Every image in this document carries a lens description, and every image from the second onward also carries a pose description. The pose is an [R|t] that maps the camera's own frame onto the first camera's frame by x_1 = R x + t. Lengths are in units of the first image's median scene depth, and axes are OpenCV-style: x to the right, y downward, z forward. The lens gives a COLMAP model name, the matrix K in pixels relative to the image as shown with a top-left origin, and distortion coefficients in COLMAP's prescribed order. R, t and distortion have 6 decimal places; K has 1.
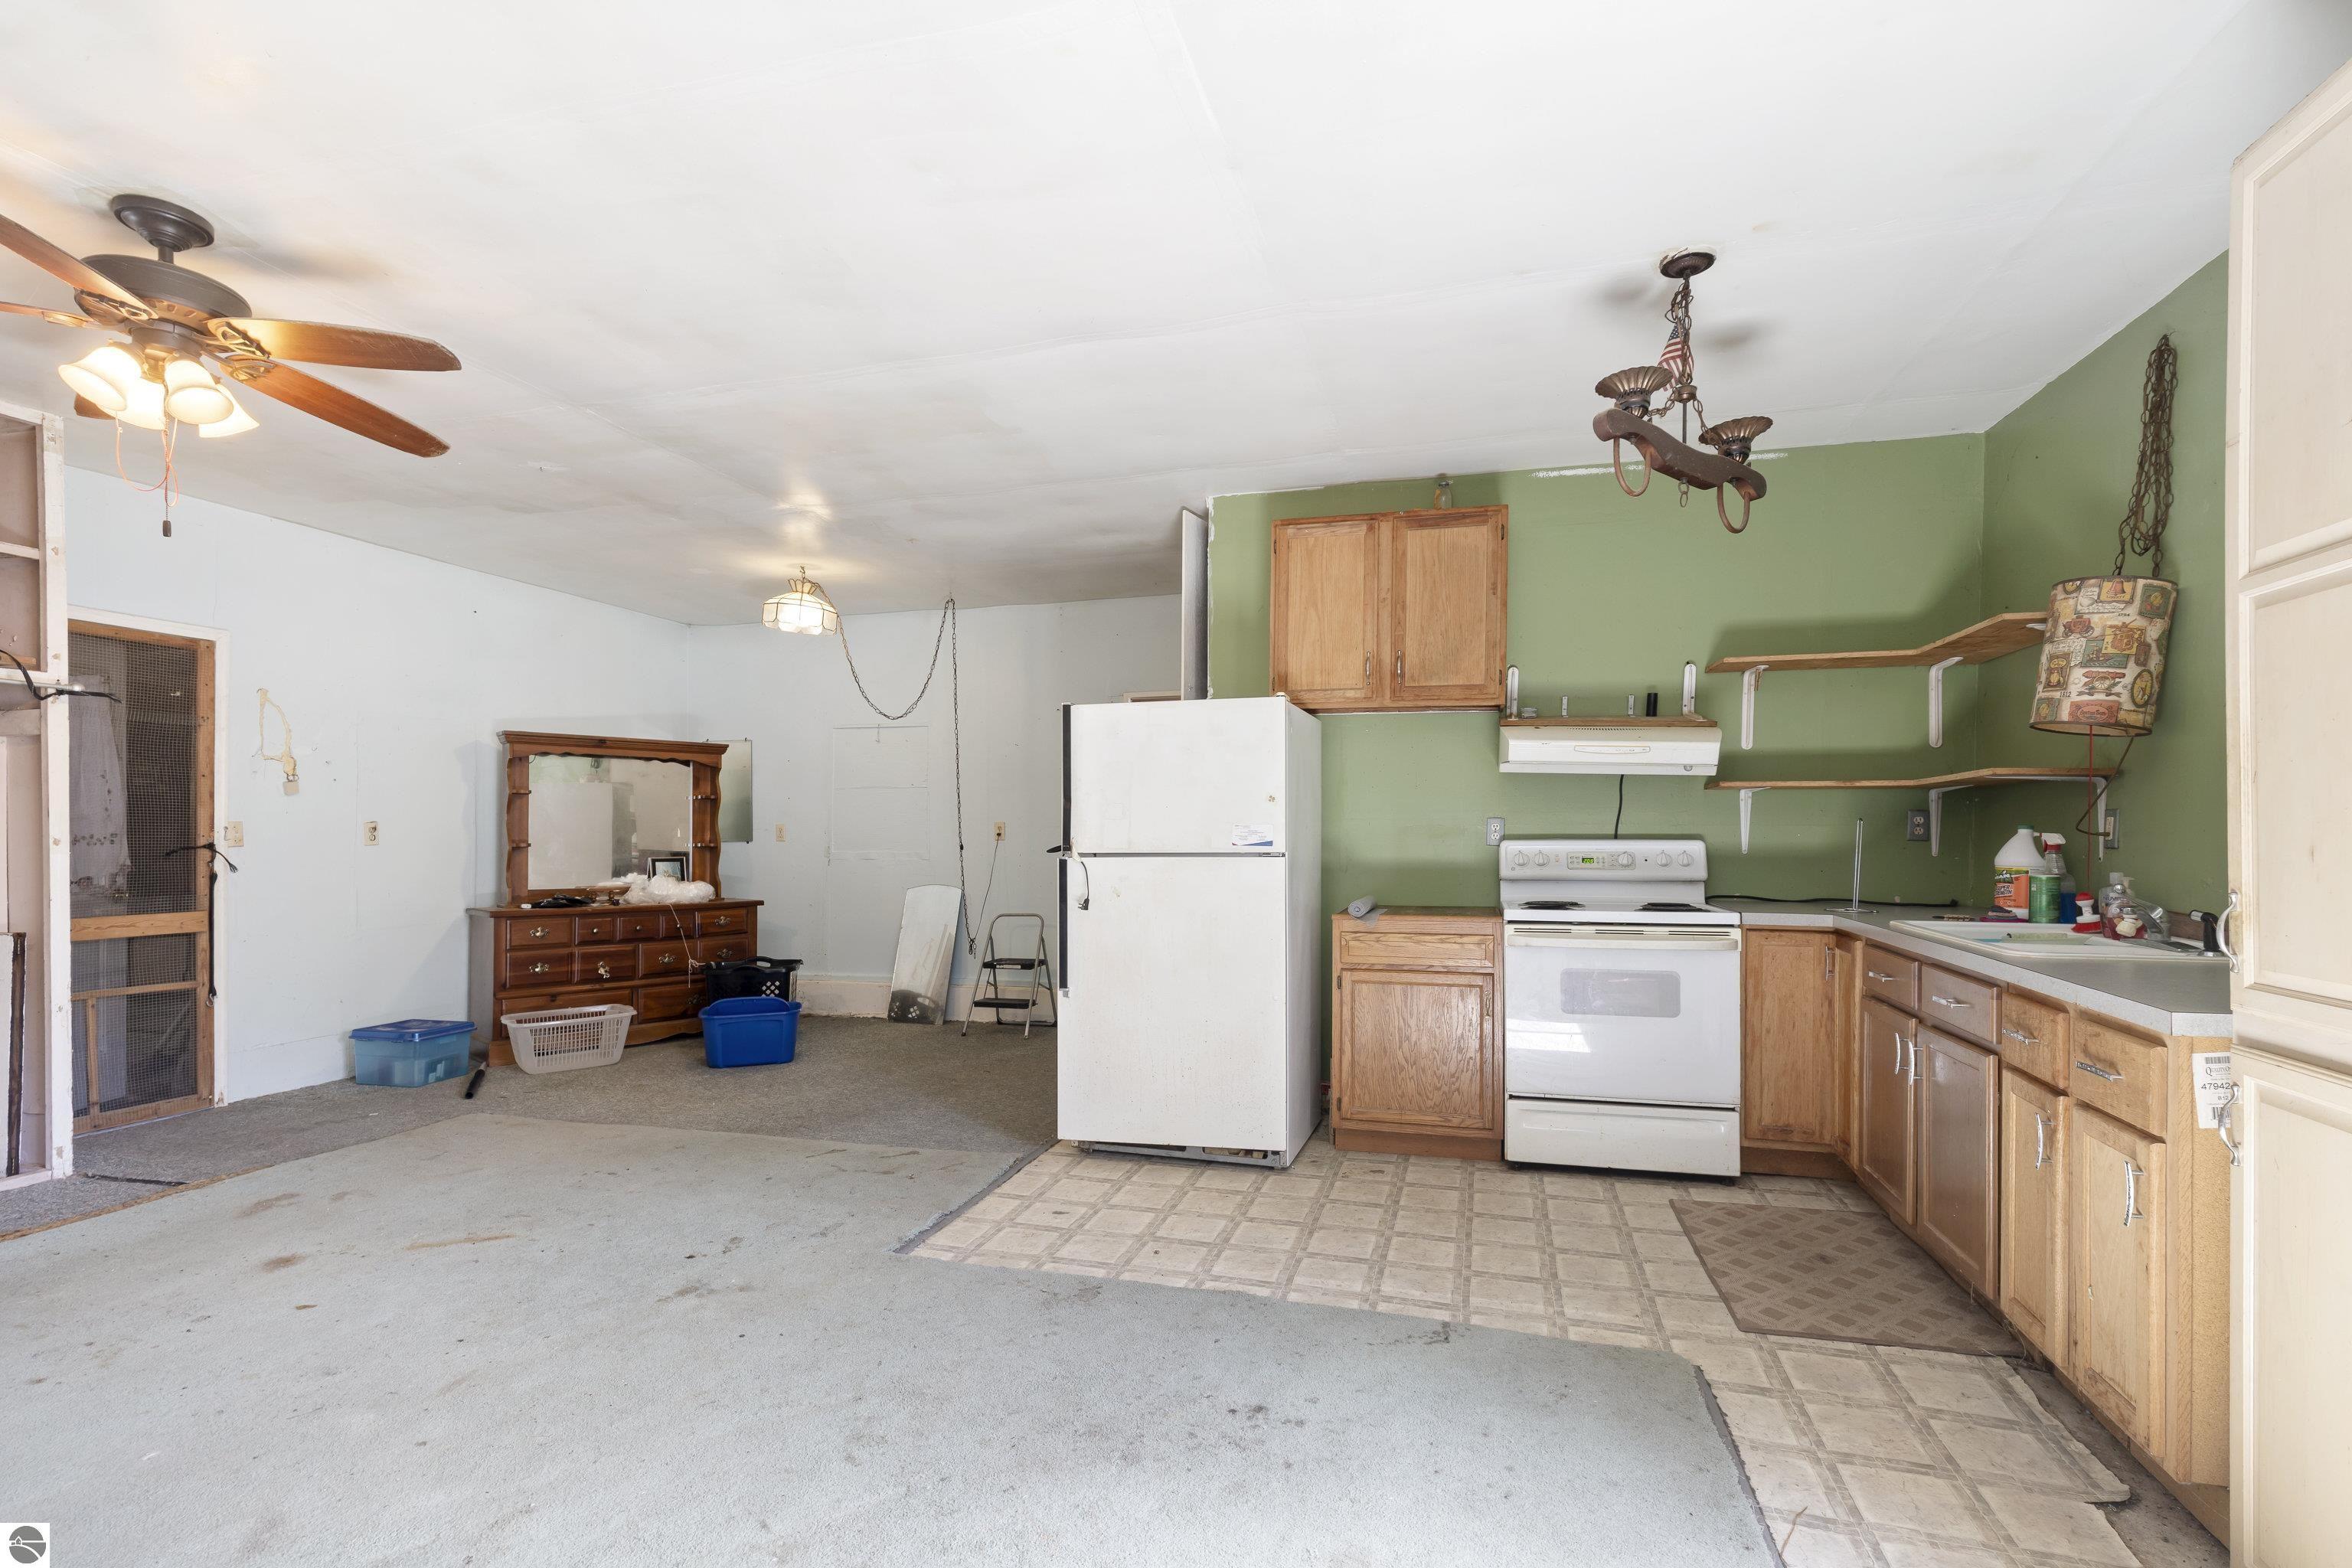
lens RADIAL K [[1078.2, 0, 1180.8], [0, 1078.2, 827.4], [0, 0, 1]] dist [0.003613, 0.000168]
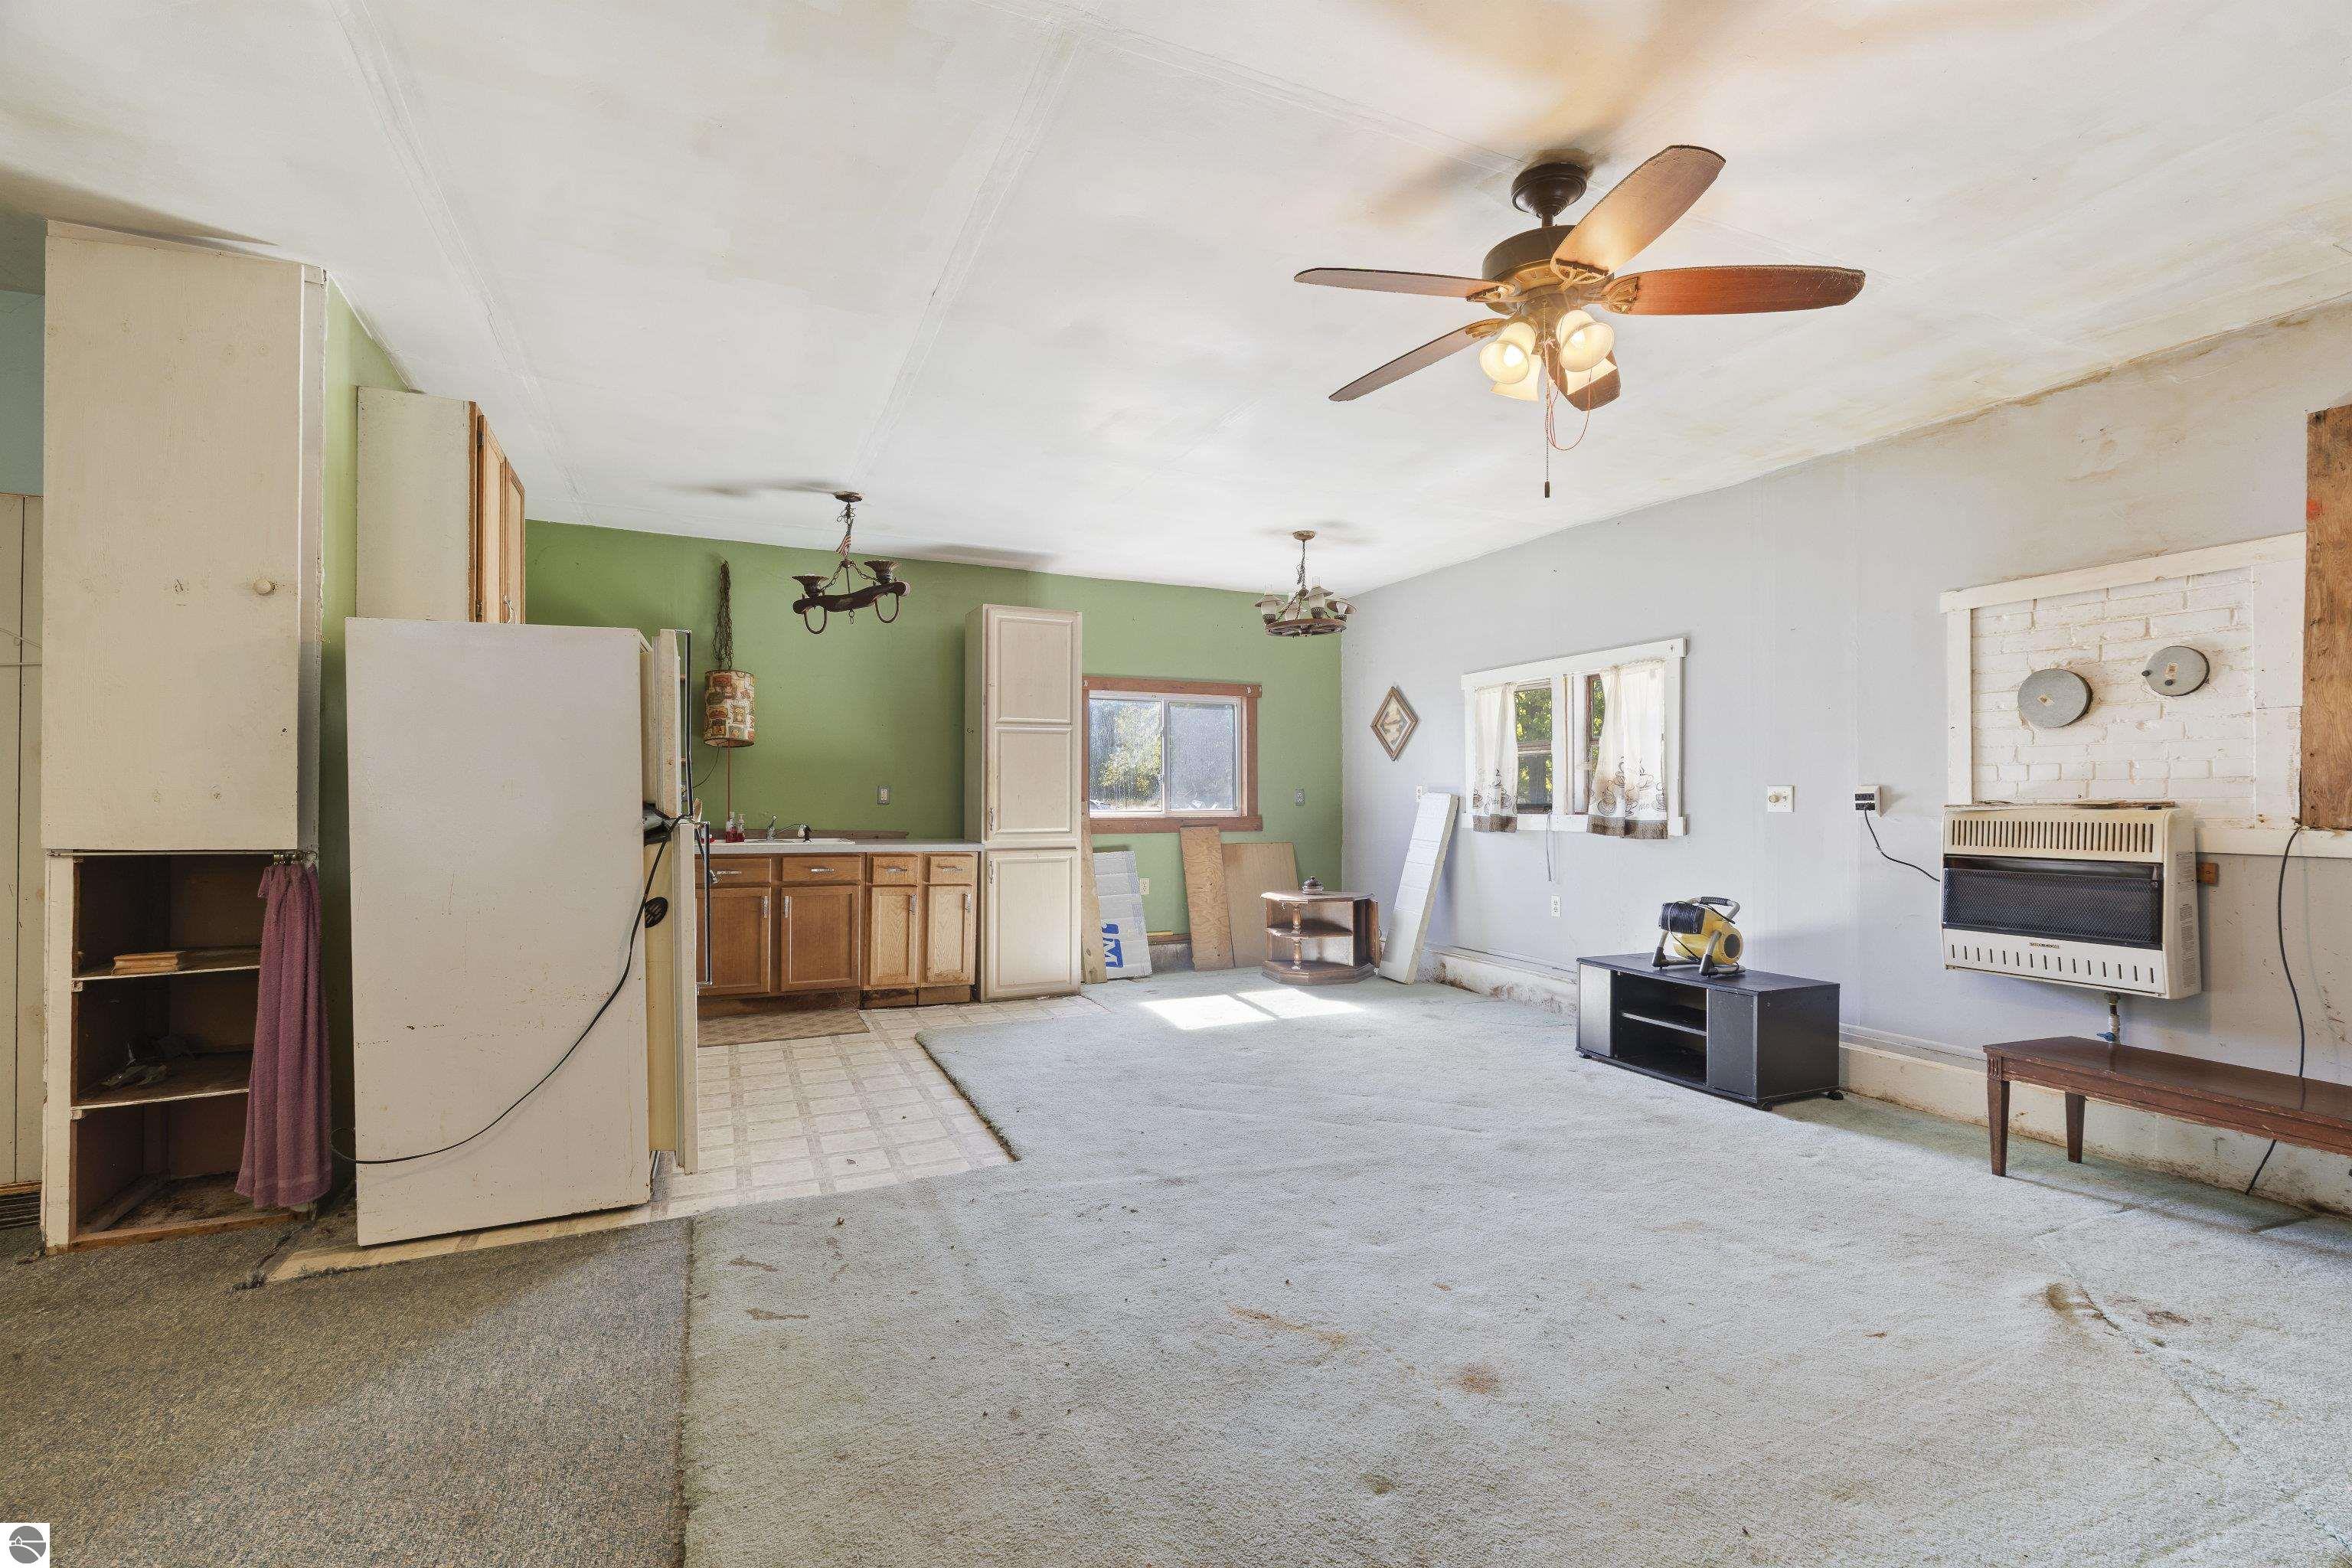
lens RADIAL K [[1049.2, 0, 1185.8], [0, 1049.2, 791.9], [0, 0, 1]] dist [0.001974, -0.000016]
pose [[-0.639608, 0.001742, 0.768699, -0.999502], [0.000720, 0.999998, -0.001668, 0.005355], [-0.768701, -0.000513, -0.639609, 1.282558]]
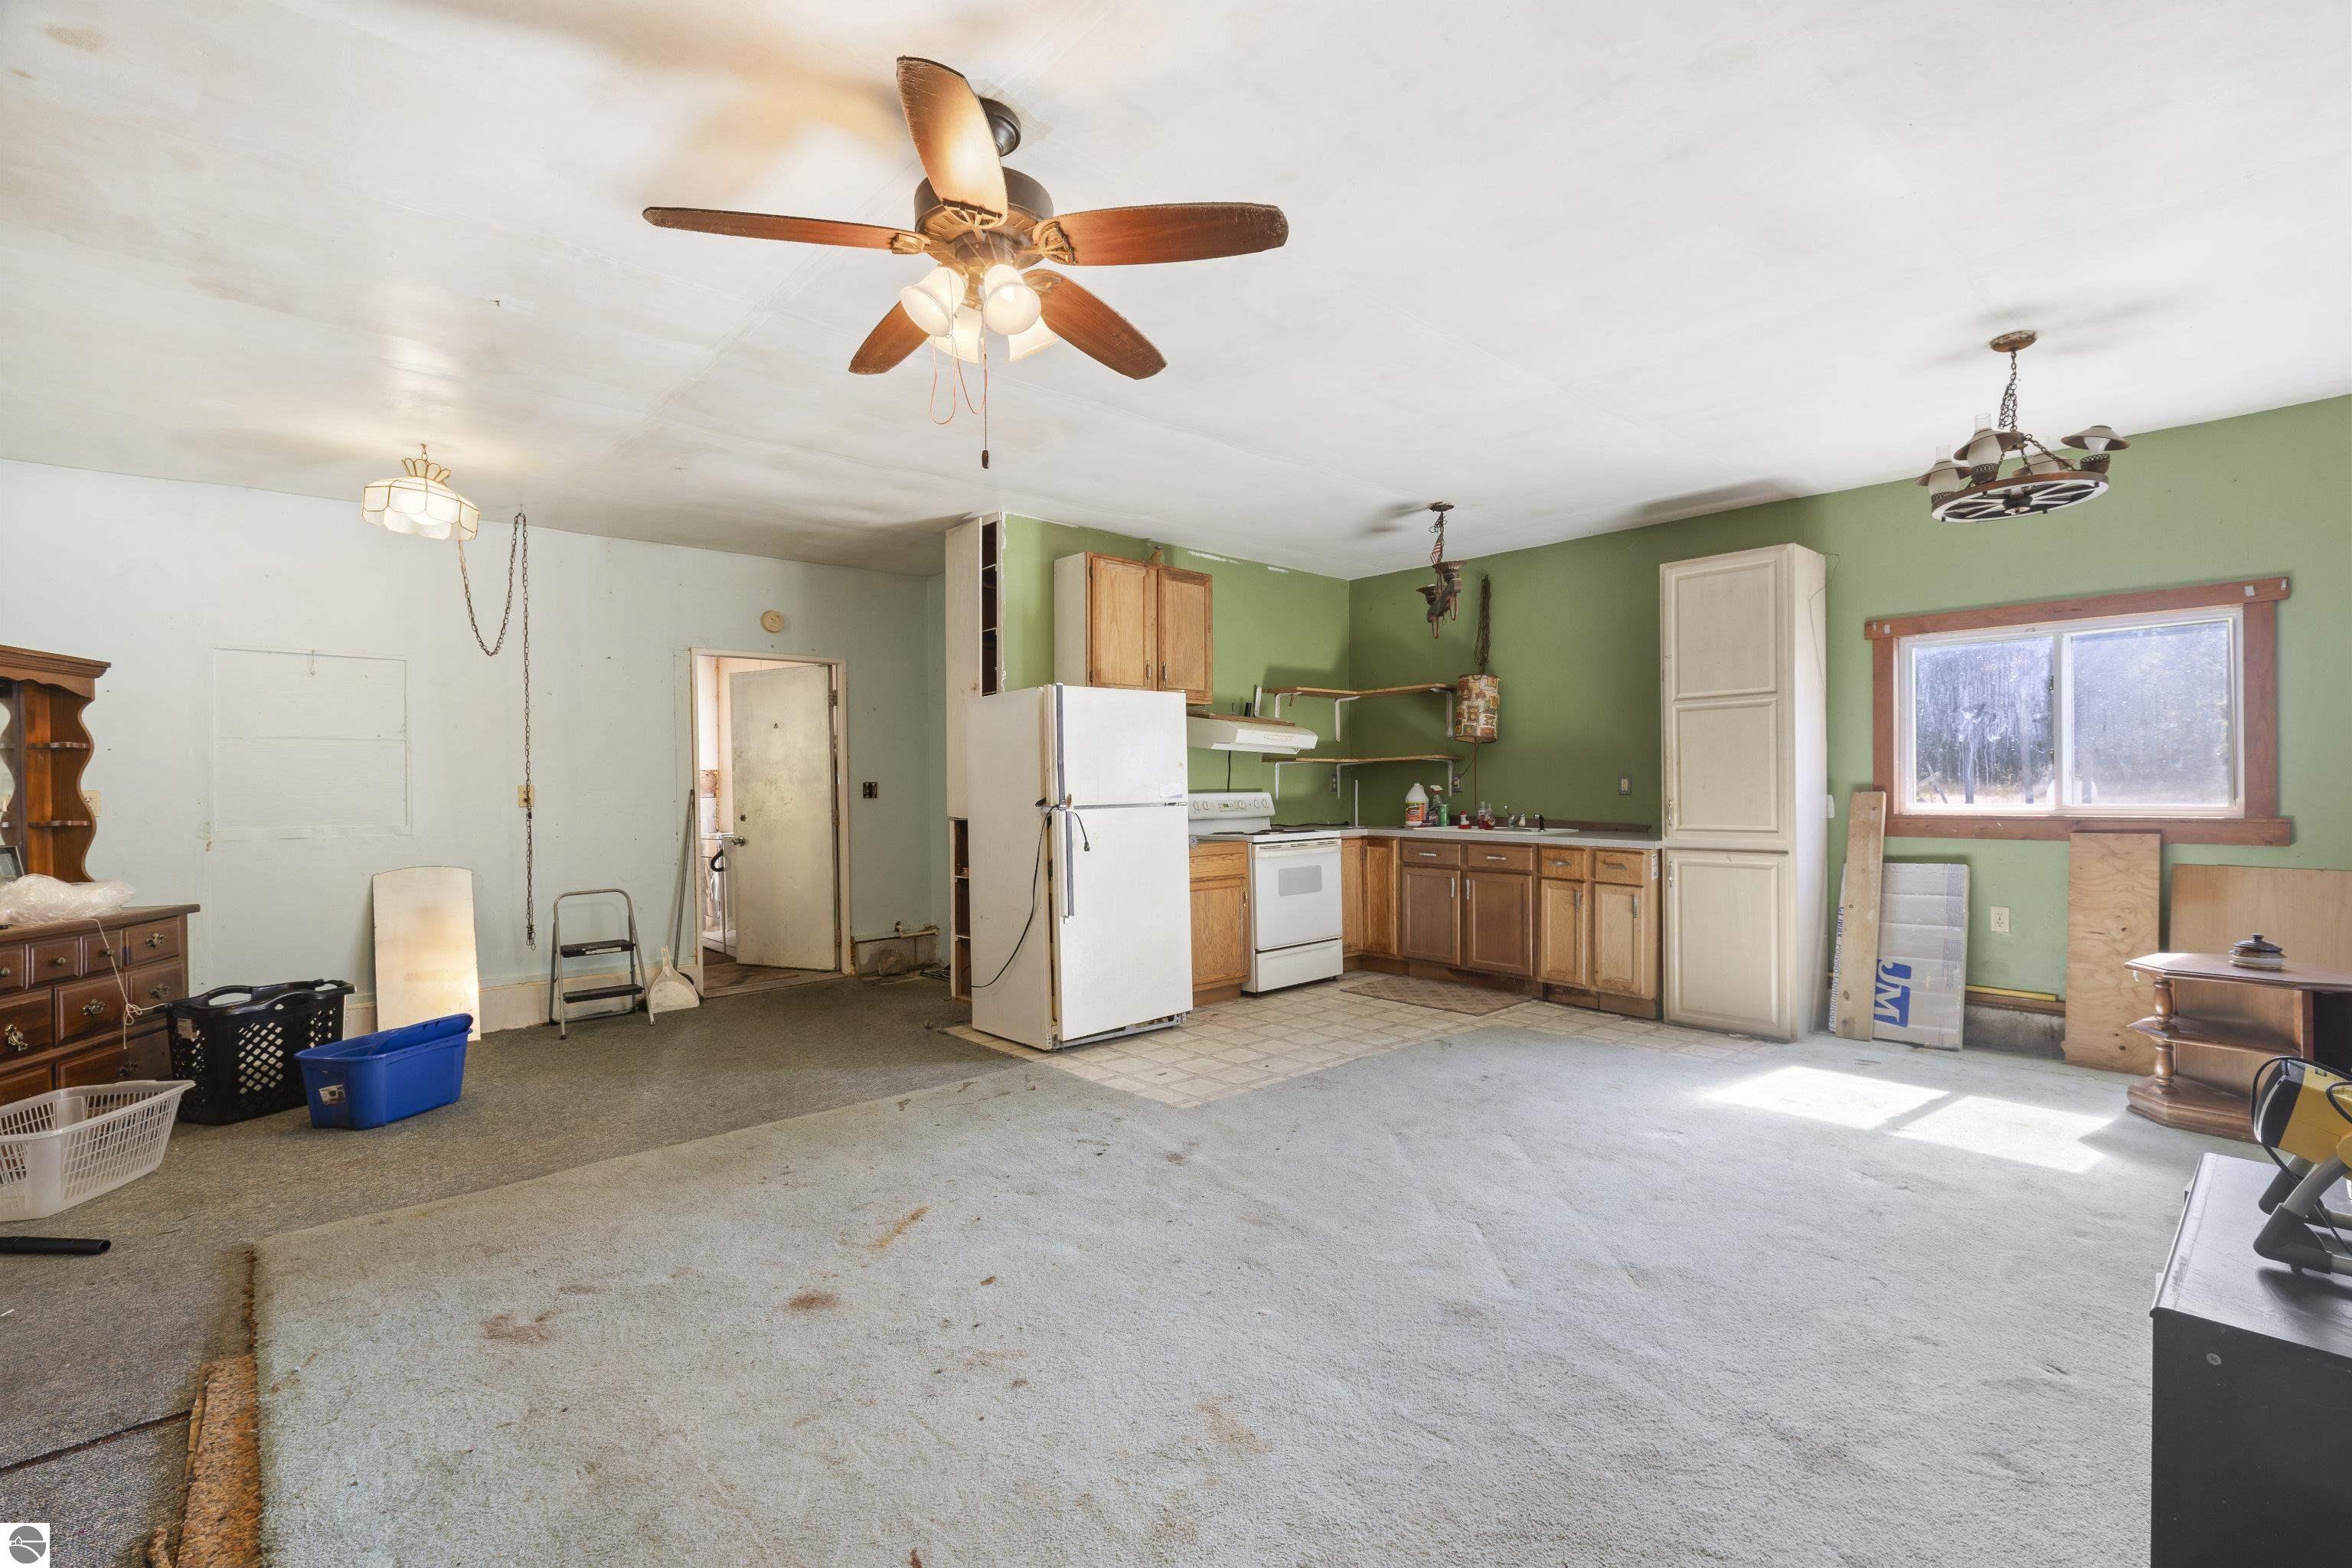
lens RADIAL K [[1049.2, 0, 1185.8], [0, 1049.2, 791.9], [0, 0, 1]] dist [0.001974, -0.000016]
pose [[0.540521, -0.008227, 0.841290, -1.084230], [0.010714, 0.999938, 0.002895, 0.005745], [-0.841262, 0.007449, 0.540576, 0.250804]]
